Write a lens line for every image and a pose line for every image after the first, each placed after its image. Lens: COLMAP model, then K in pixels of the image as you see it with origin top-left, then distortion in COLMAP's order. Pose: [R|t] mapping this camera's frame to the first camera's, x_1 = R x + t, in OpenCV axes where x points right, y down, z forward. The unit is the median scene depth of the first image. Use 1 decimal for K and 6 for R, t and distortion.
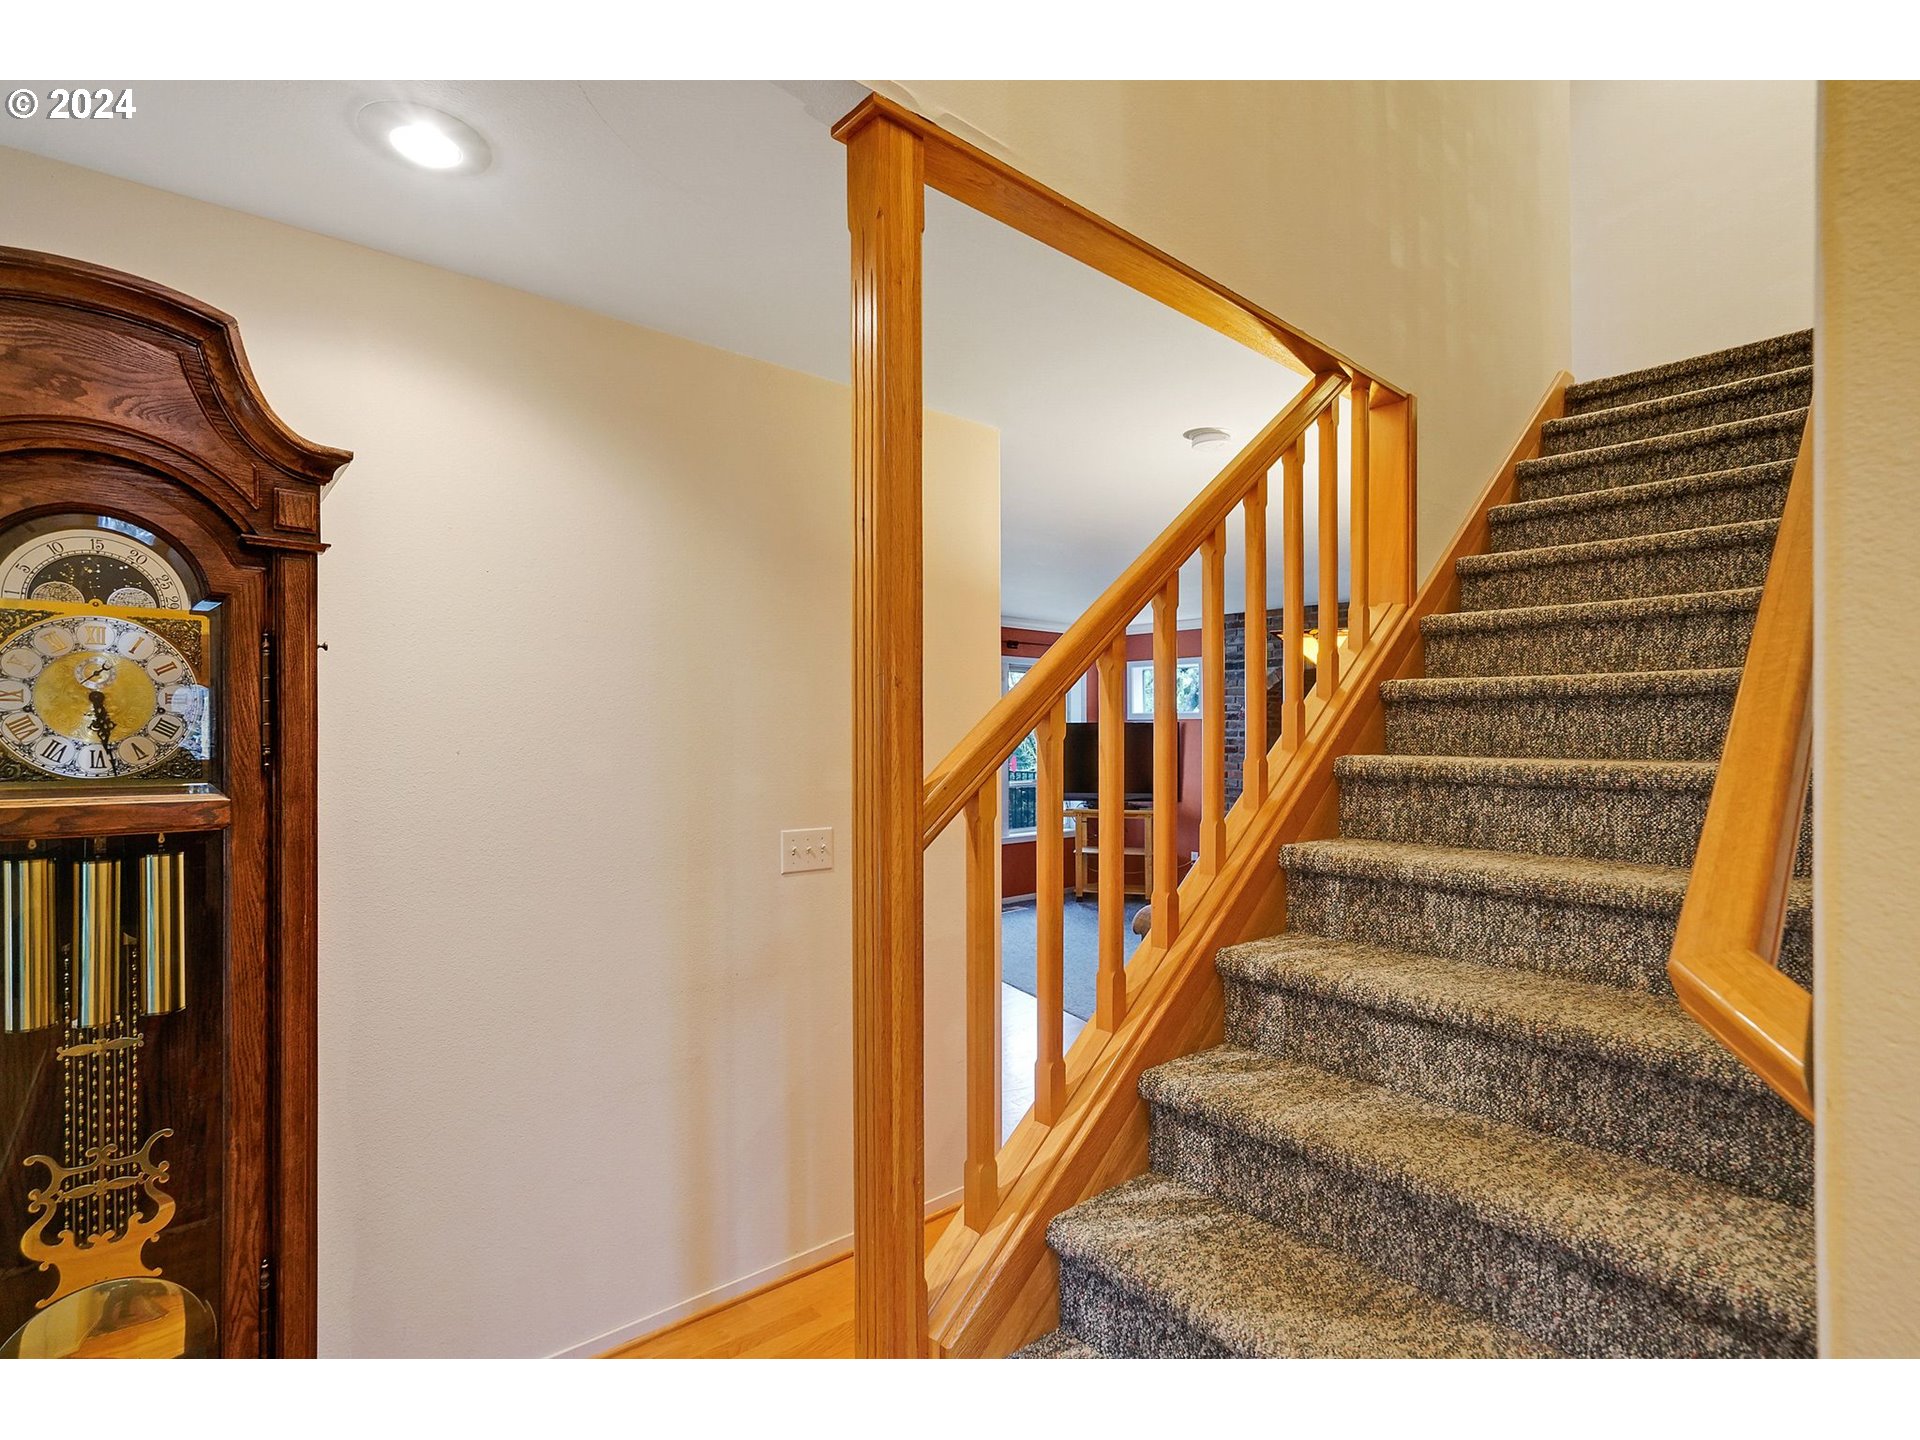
lens RADIAL K [[922.6, 0, 953.7], [0, 922.6, 722.6], [0, 0, 1]] dist [-0.056153, 0.024385]
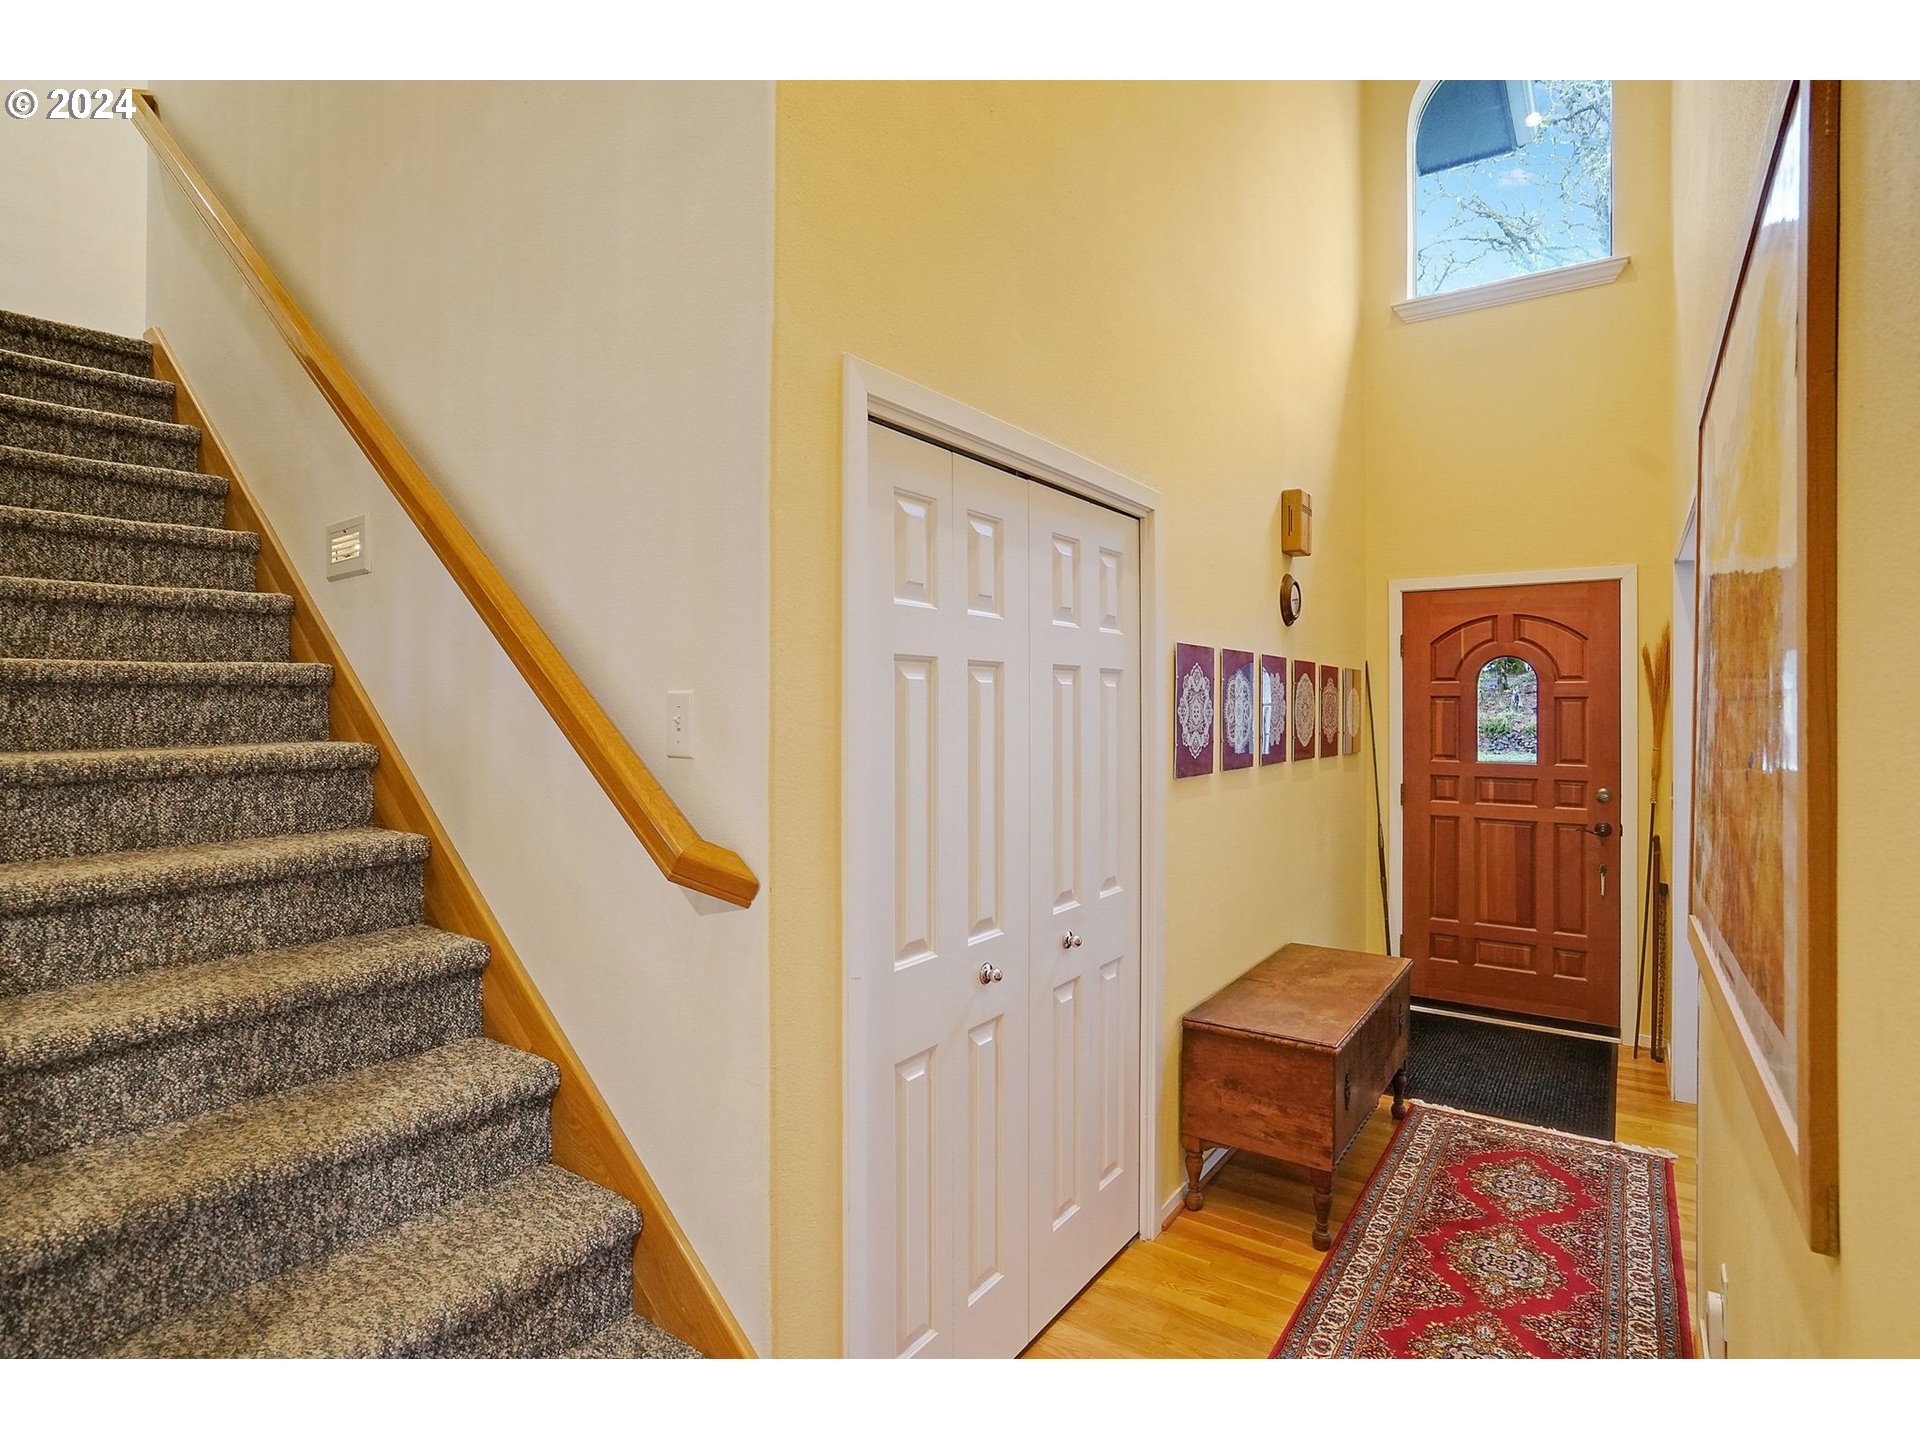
lens RADIAL K [[922.6, 0, 953.7], [0, 922.6, 722.6], [0, 0, 1]] dist [-0.056153, 0.024385]
pose [[-0.219967, -0.020691, 0.975288, -0.481362], [-0.008508, 0.999778, 0.019292, -0.017456], [-0.975470, -0.004054, -0.220094, 0.360521]]
